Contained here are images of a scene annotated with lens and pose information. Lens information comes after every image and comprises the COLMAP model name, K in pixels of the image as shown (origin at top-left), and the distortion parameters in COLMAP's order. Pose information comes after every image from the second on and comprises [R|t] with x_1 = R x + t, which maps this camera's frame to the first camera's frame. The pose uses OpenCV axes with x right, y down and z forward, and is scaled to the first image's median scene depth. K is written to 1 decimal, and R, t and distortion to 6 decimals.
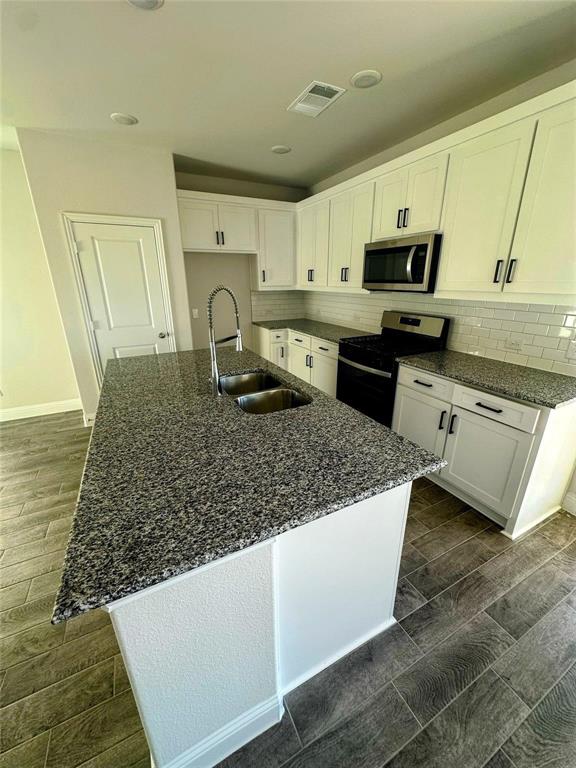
lens RADIAL K [[308.5, 0, 292.5], [0, 308.5, 384.8], [0, 0, 1]] dist [-0.001016, 0.000441]
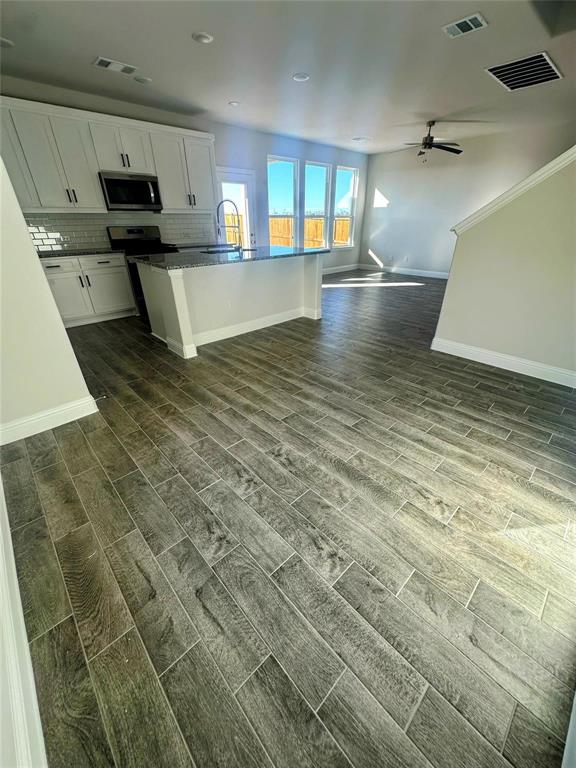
lens RADIAL K [[308.5, 0, 290.6], [0, 308.5, 382.3], [0, 0, 1]] dist [-0.001016, 0.000441]
pose [[-0.274790, -0.447100, 0.851230, -1.606322], [0.321335, 0.791704, 0.519566, -0.164790], [-0.906220, 0.416301, -0.073883, 0.743538]]
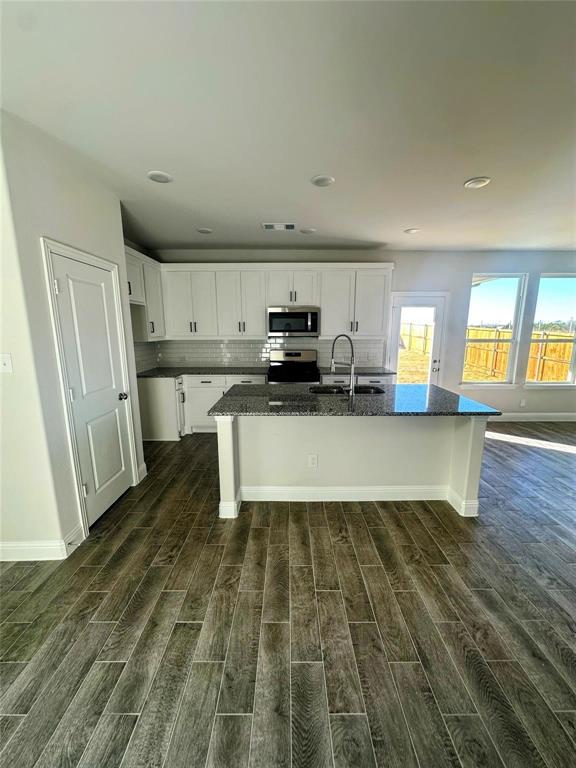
lens RADIAL K [[308.5, 0, 289.6], [0, 308.5, 380.8], [0, 0, 1]] dist [-0.001016, 0.000441]
pose [[0.456132, -0.144556, 0.878093, -1.129651], [0.292421, 0.956274, 0.005526, -0.091017], [-0.840496, 0.254252, 0.478458, 0.278049]]
